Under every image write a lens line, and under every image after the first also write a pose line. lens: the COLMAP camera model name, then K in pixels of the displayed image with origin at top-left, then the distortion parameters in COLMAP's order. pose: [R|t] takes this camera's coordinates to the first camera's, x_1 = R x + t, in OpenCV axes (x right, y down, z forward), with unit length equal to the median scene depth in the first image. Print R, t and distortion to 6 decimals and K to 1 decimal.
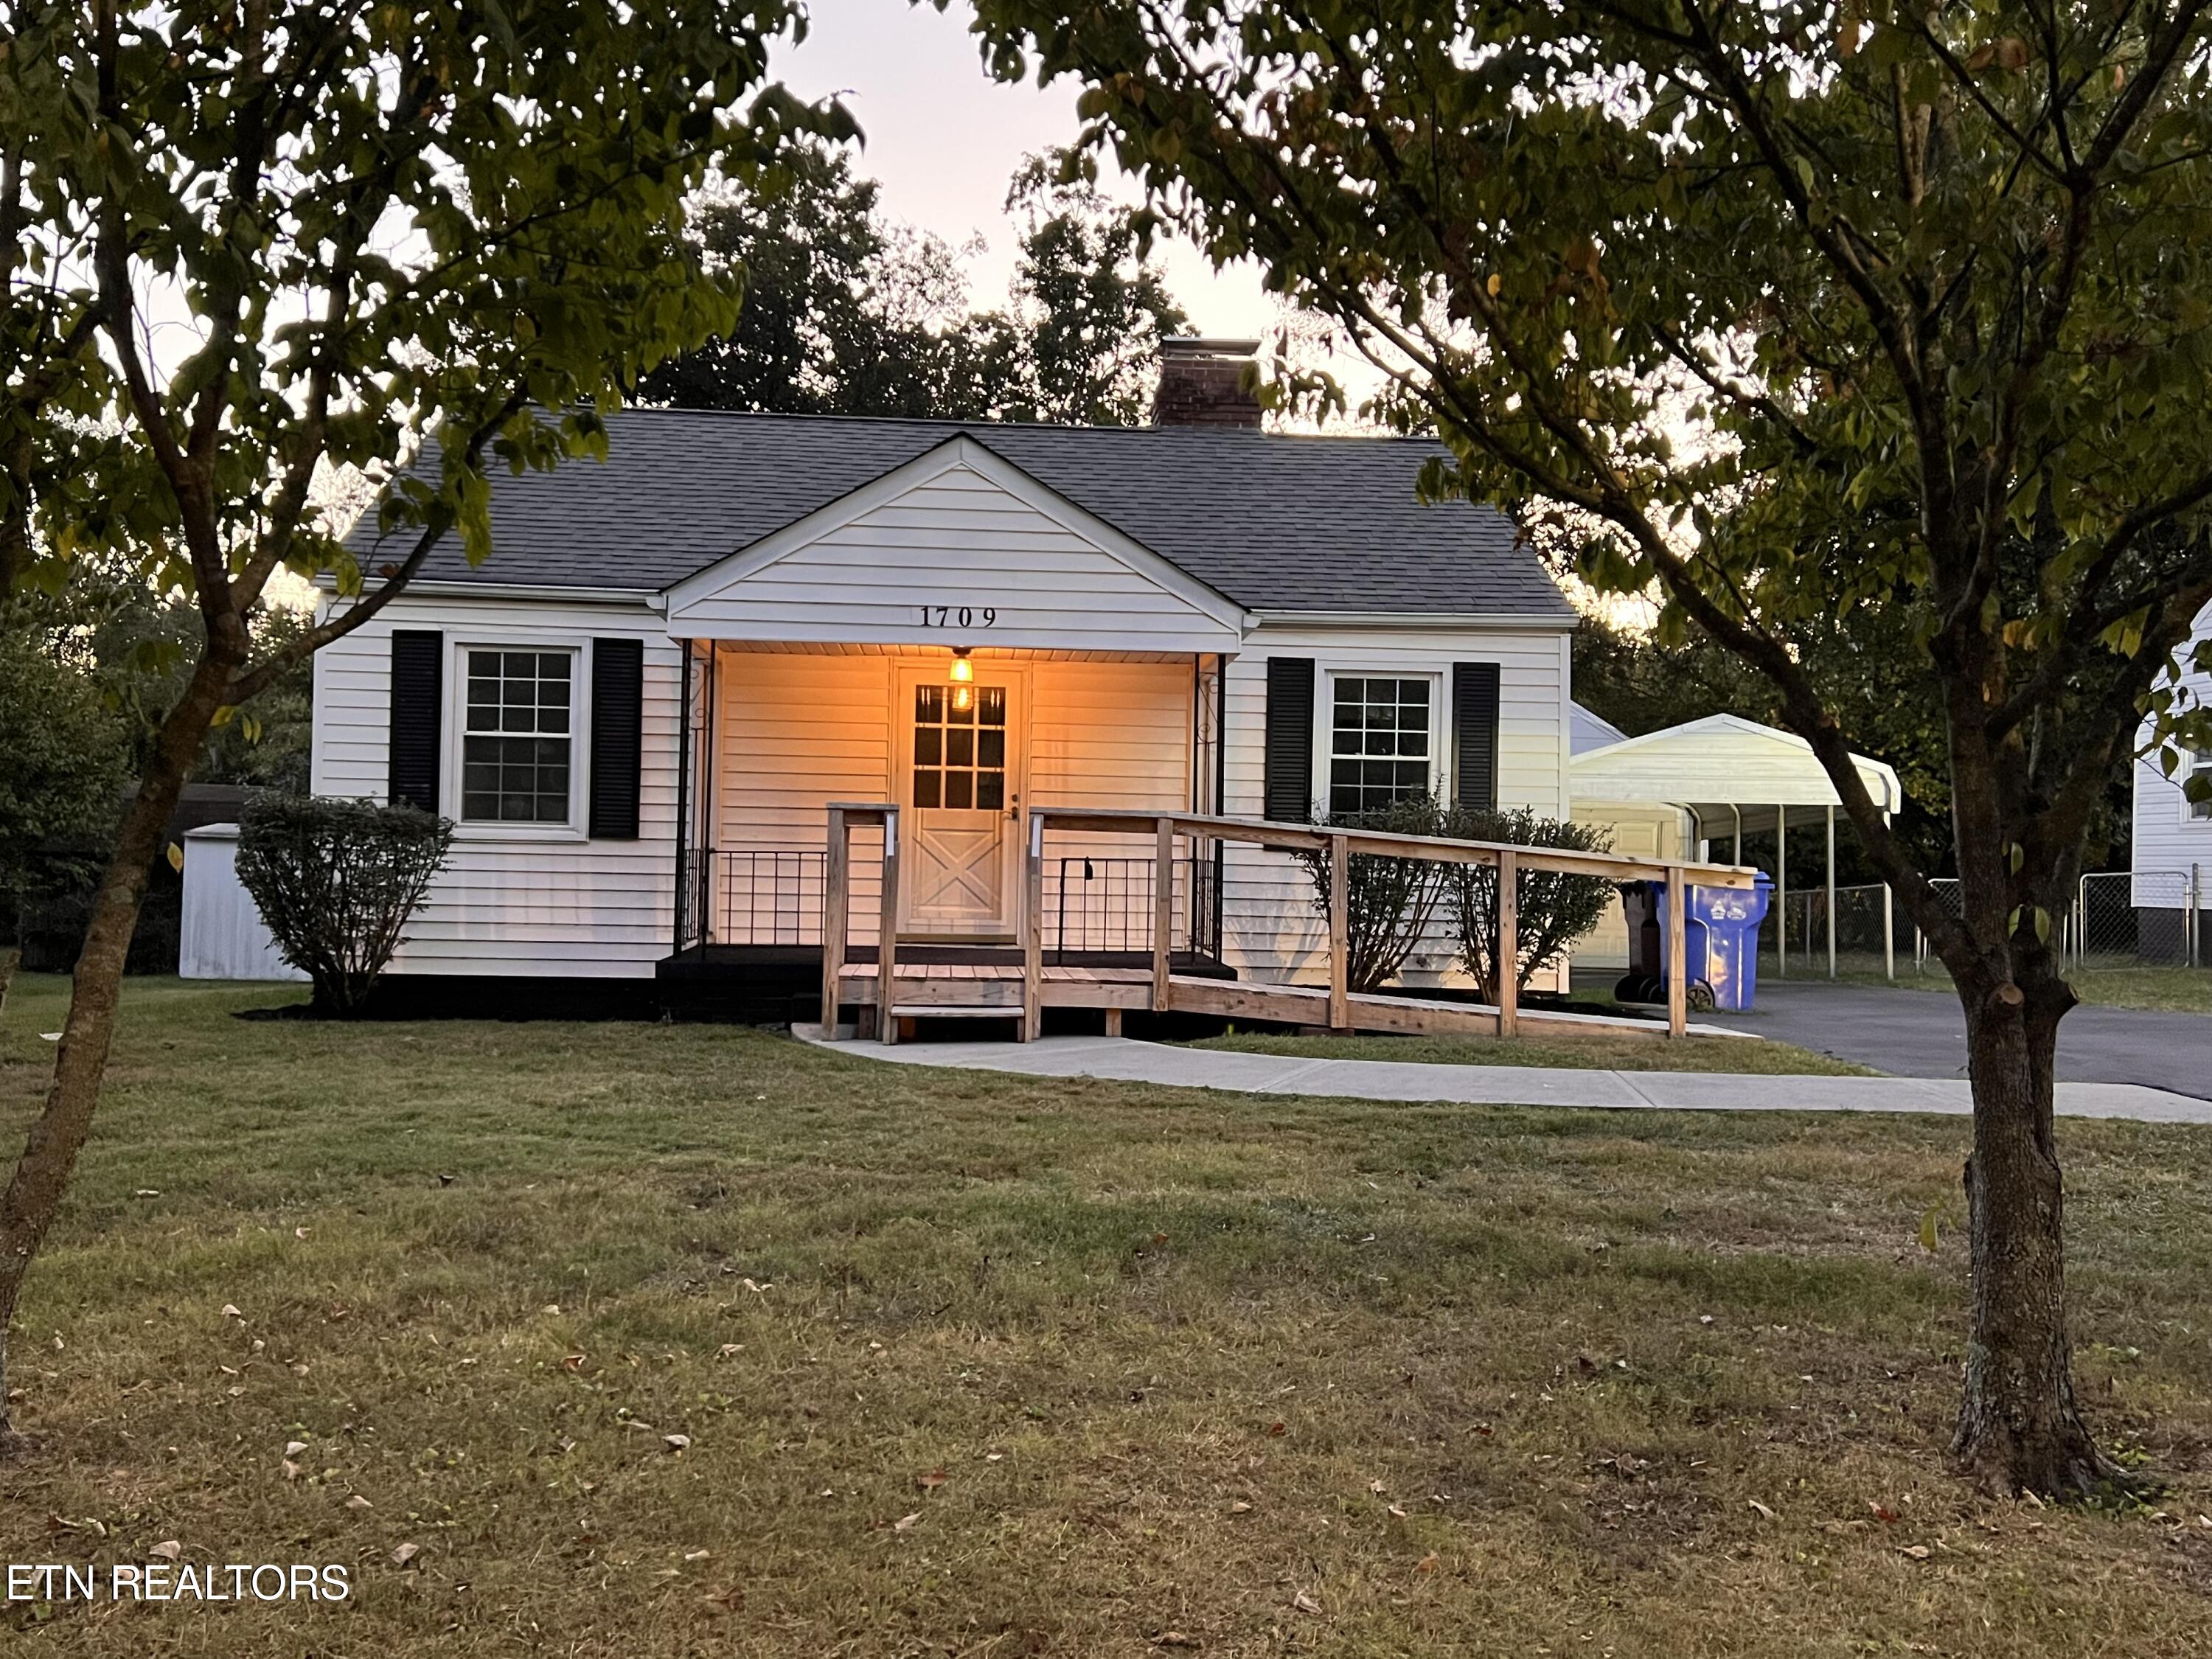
lens RADIAL K [[1923.2, 0, 1106.5], [0, 1923.2, 844.4], [0, 0, 1]] dist [0.171623, -0.416088]
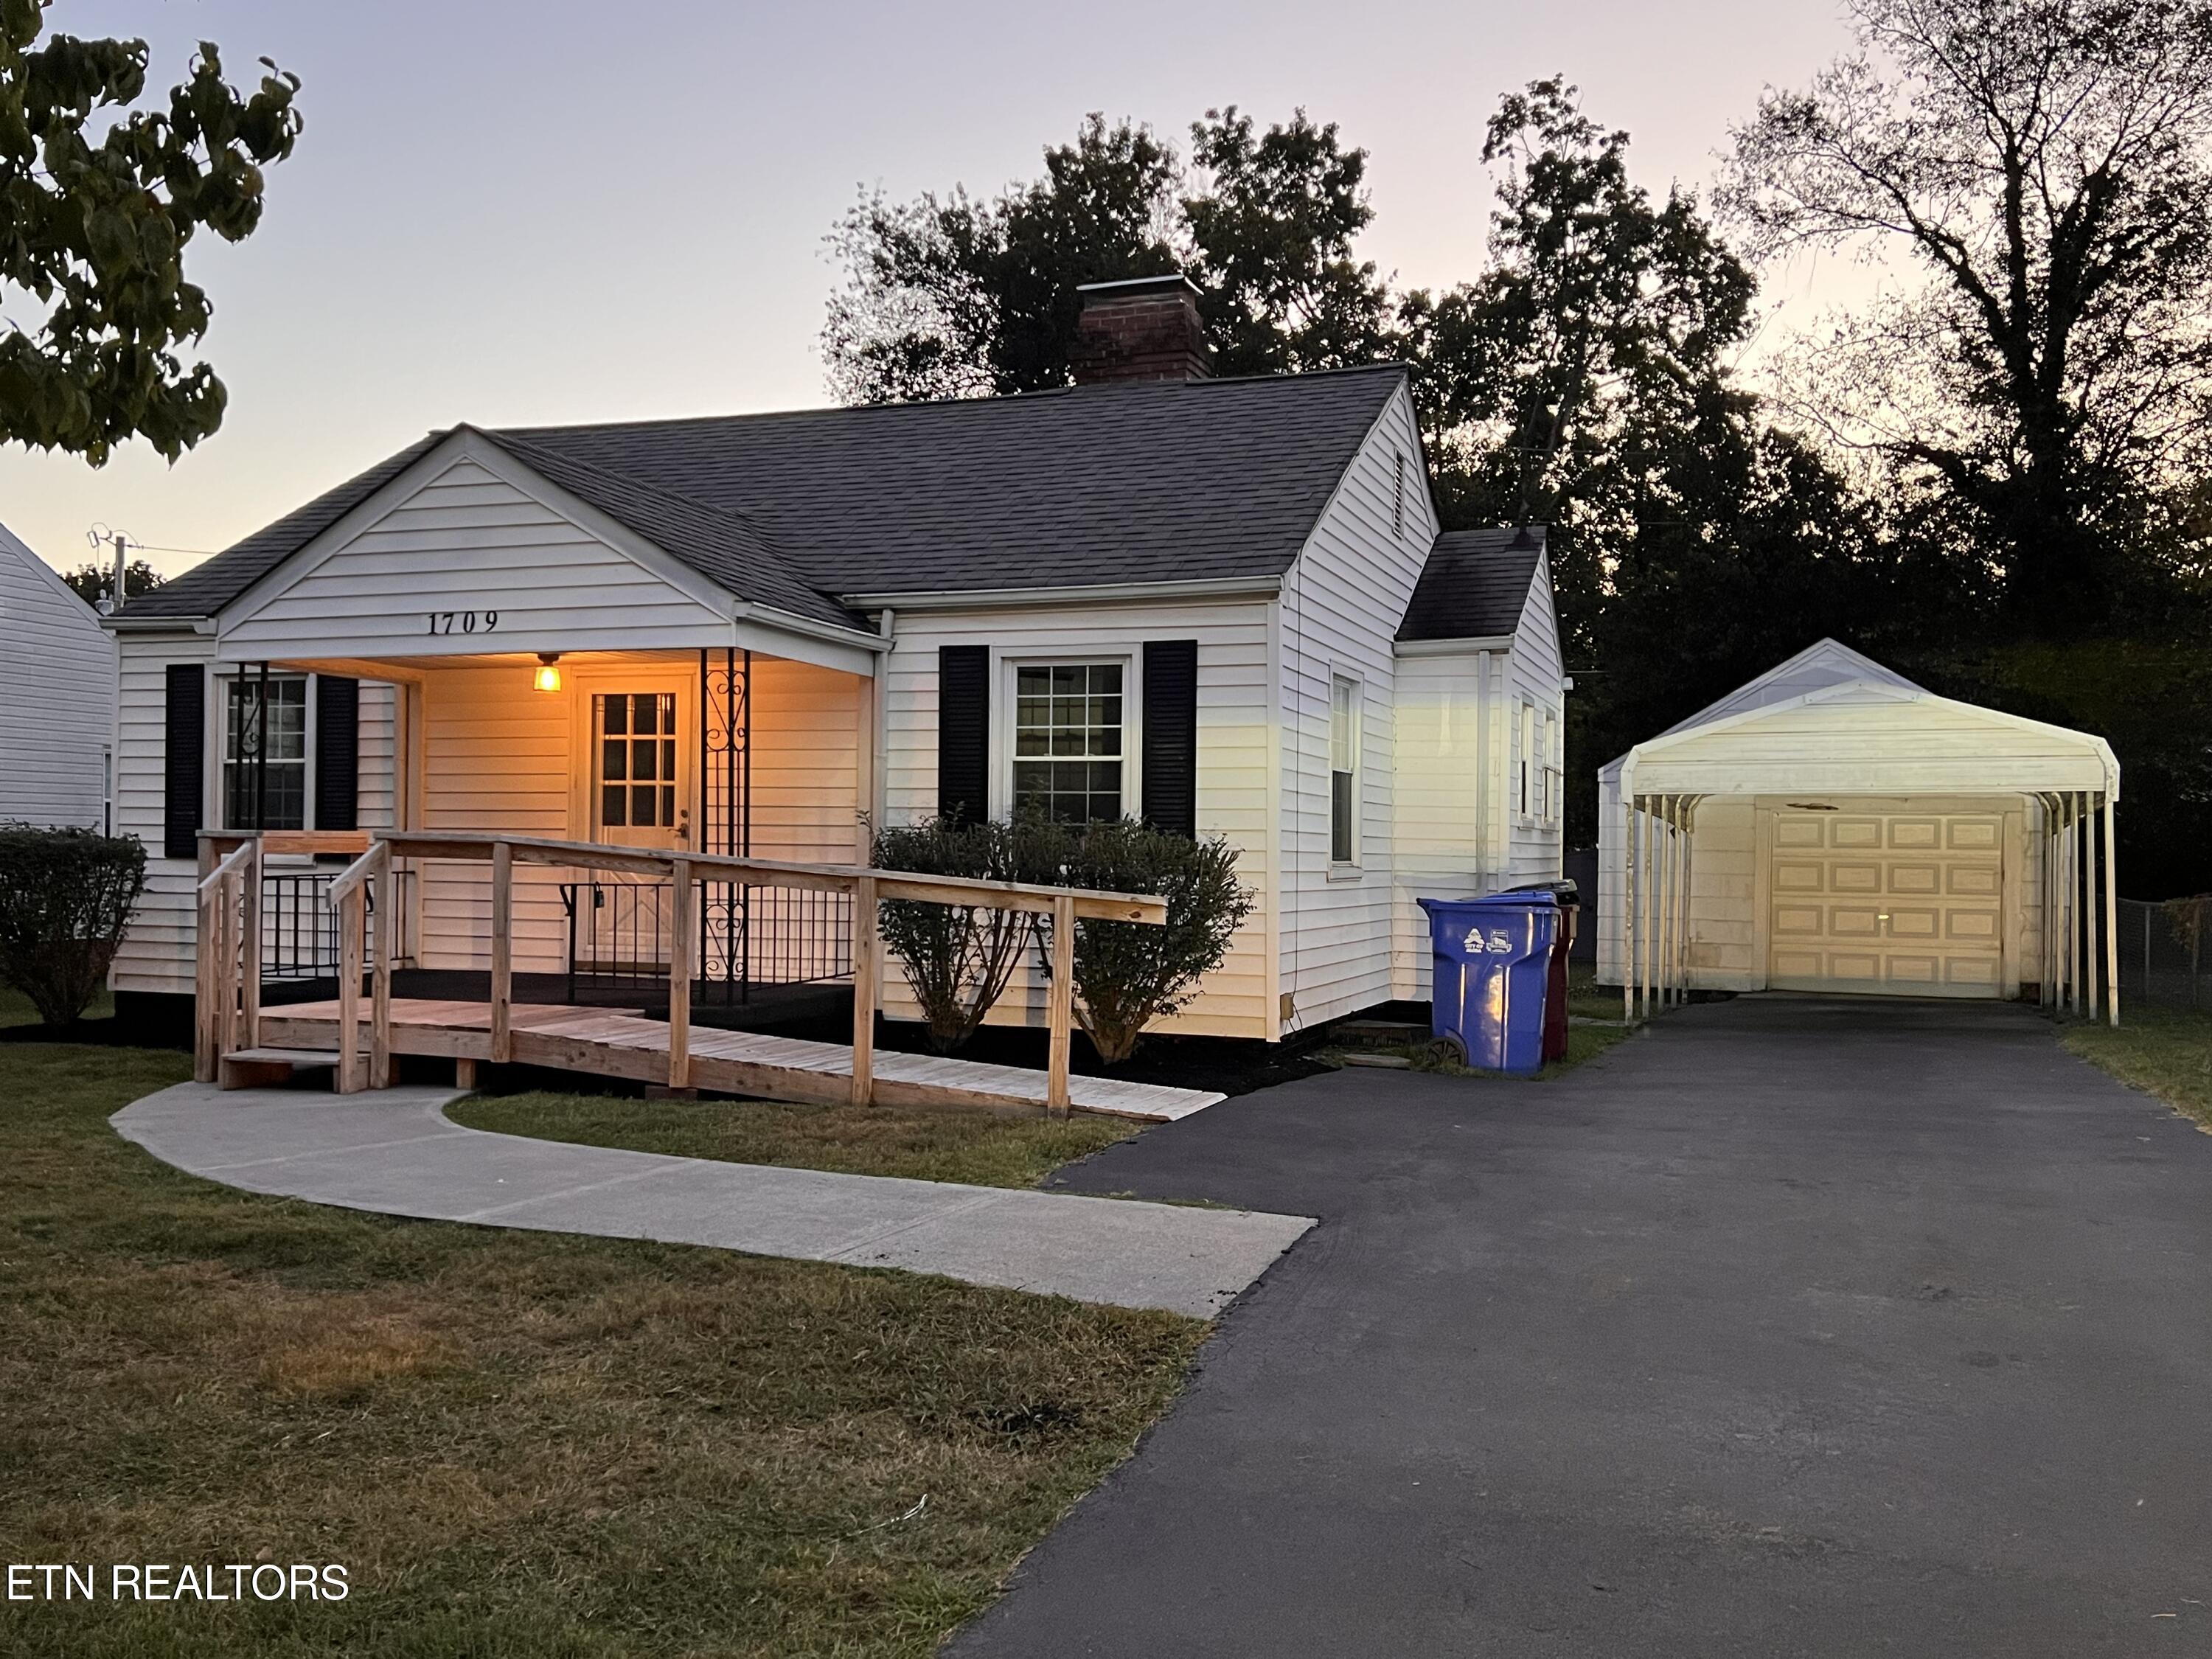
lens RADIAL K [[1923.2, 0, 1106.5], [0, 1923.2, 844.4], [0, 0, 1]] dist [0.171623, -0.416088]
pose [[0.913809, -0.011358, -0.405985, 0.506079], [0.012880, 0.999917, 0.001018, -0.007871], [0.405940, -0.006160, 0.913879, 0.237399]]
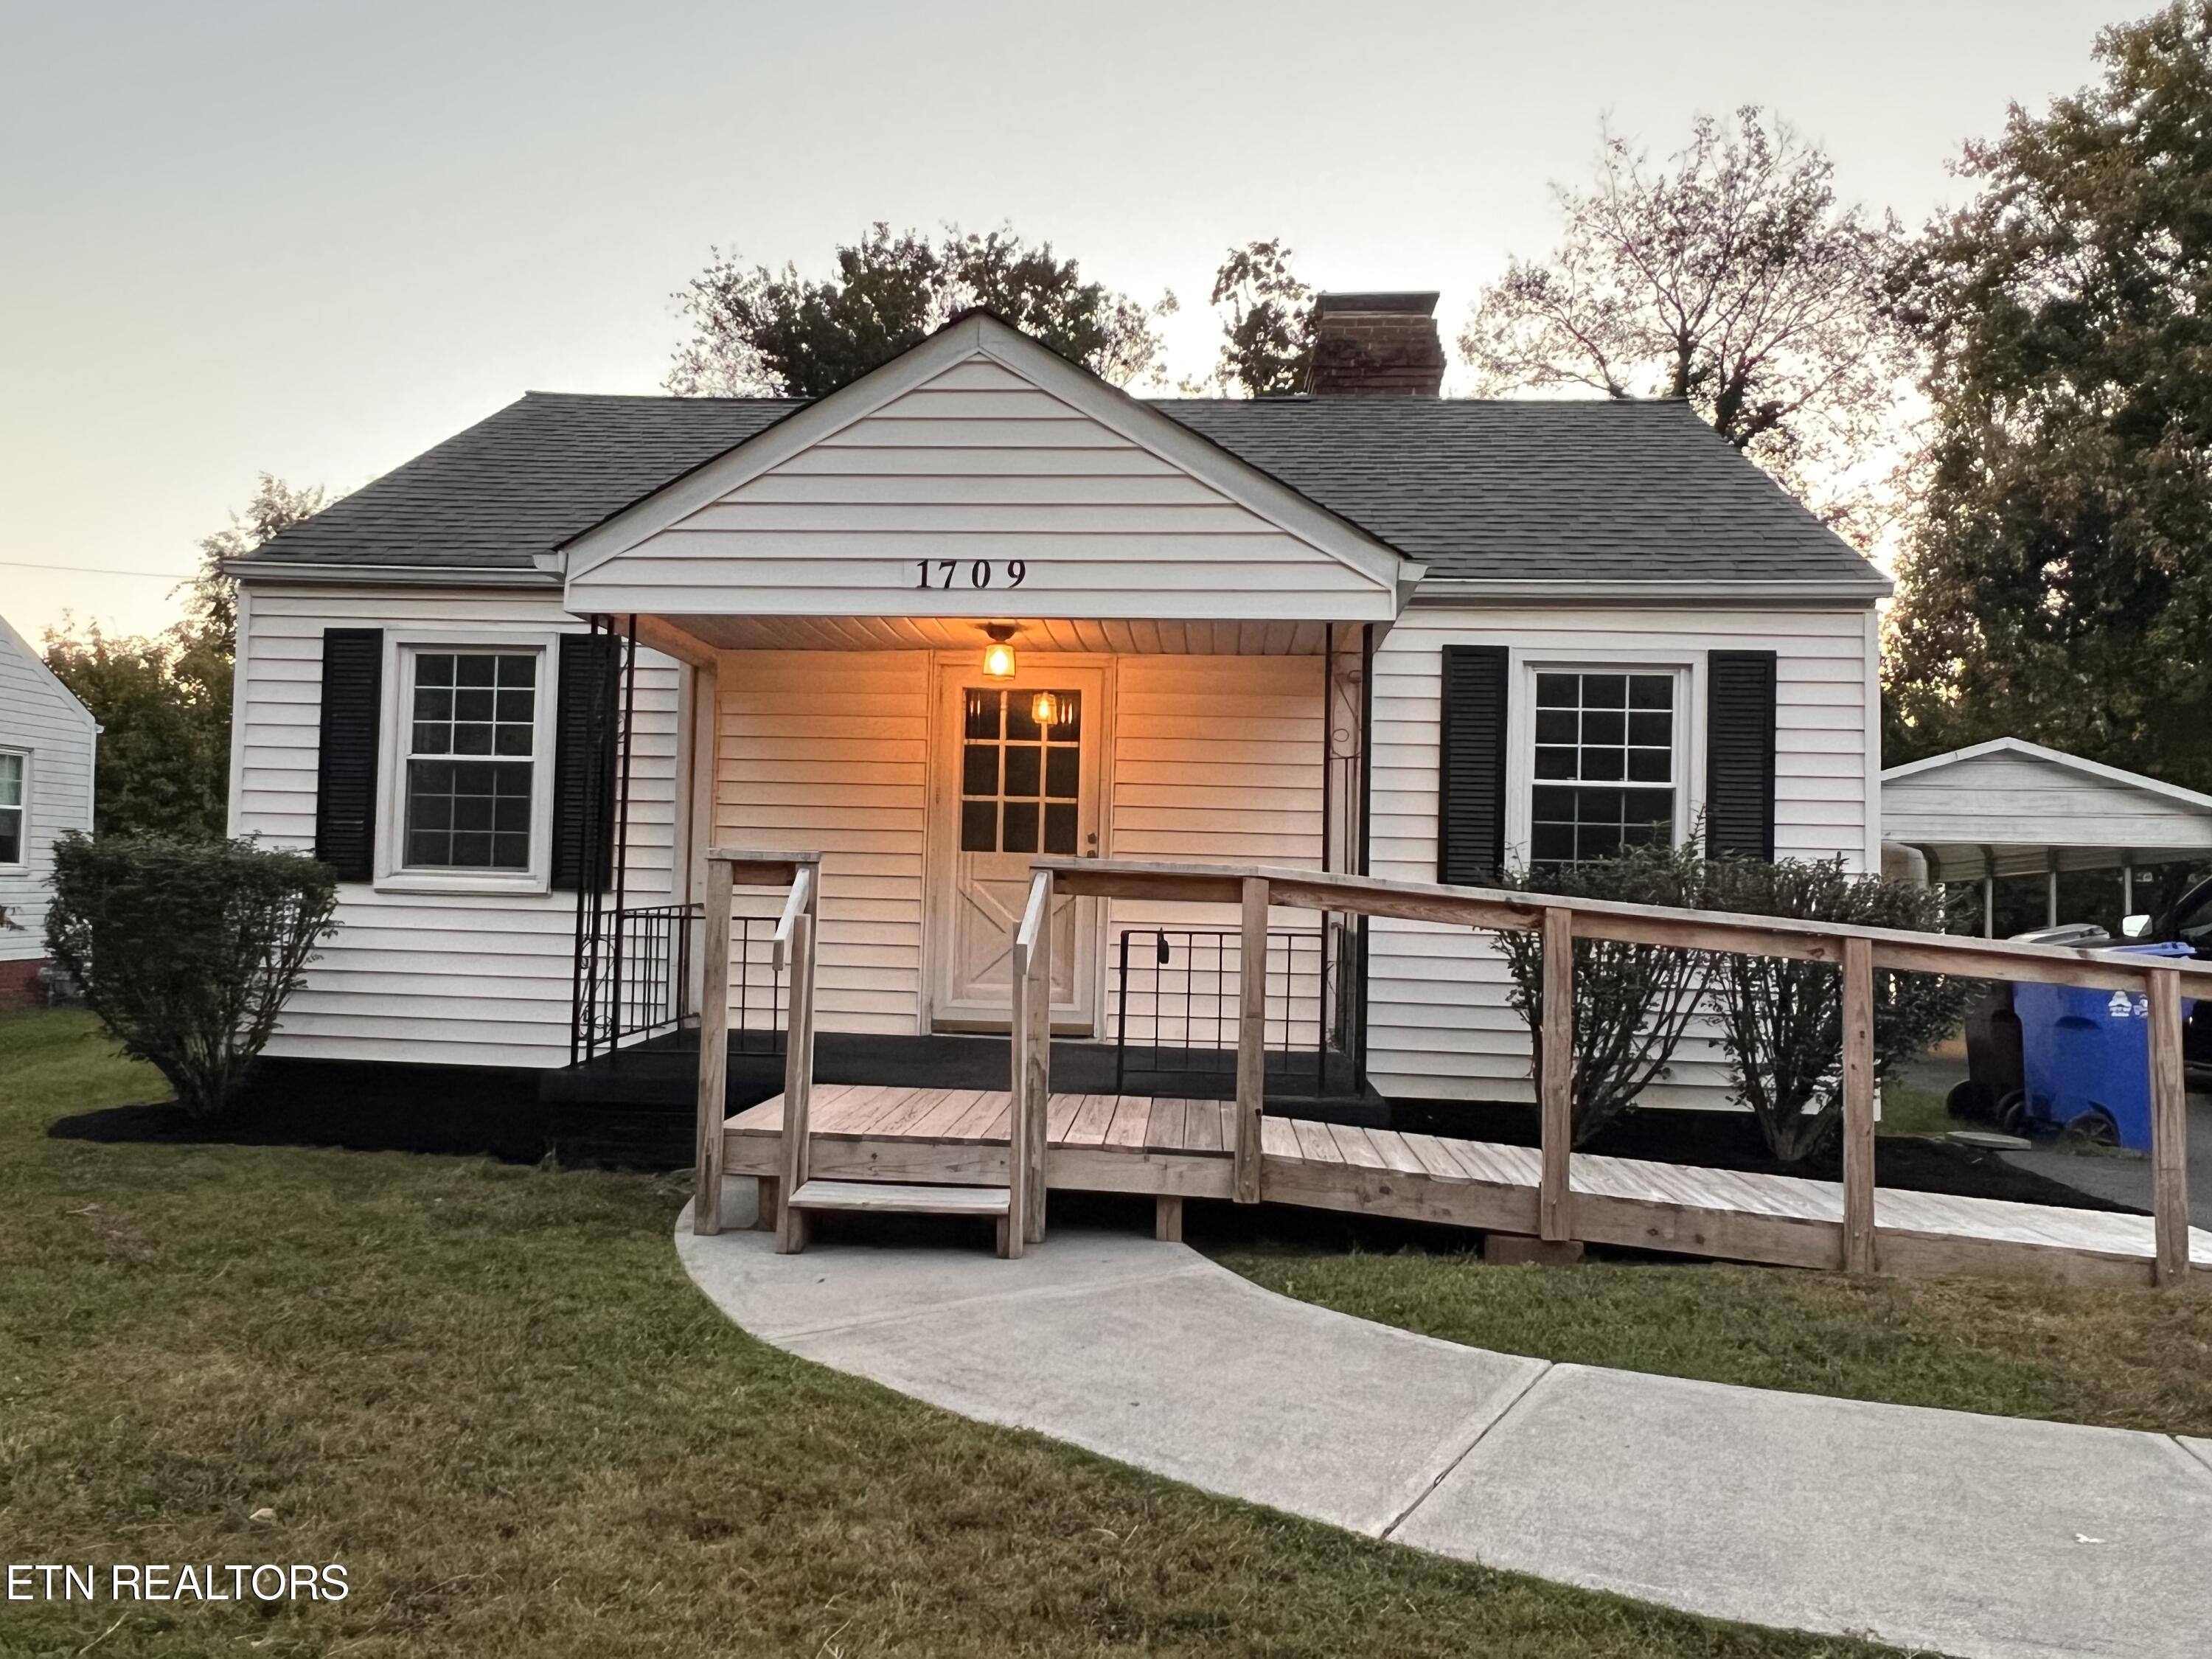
lens RADIAL K [[1550.3, 0, 1087.6], [0, 1550.3, 835.8], [0, 0, 1]] dist [-0.002149, -0.001369]
pose [[0.988310, 0.002577, -0.152439, 0.041073], [-0.005815, 0.999767, -0.020805, -0.012828], [0.152350, 0.021448, 0.988094, 0.408189]]
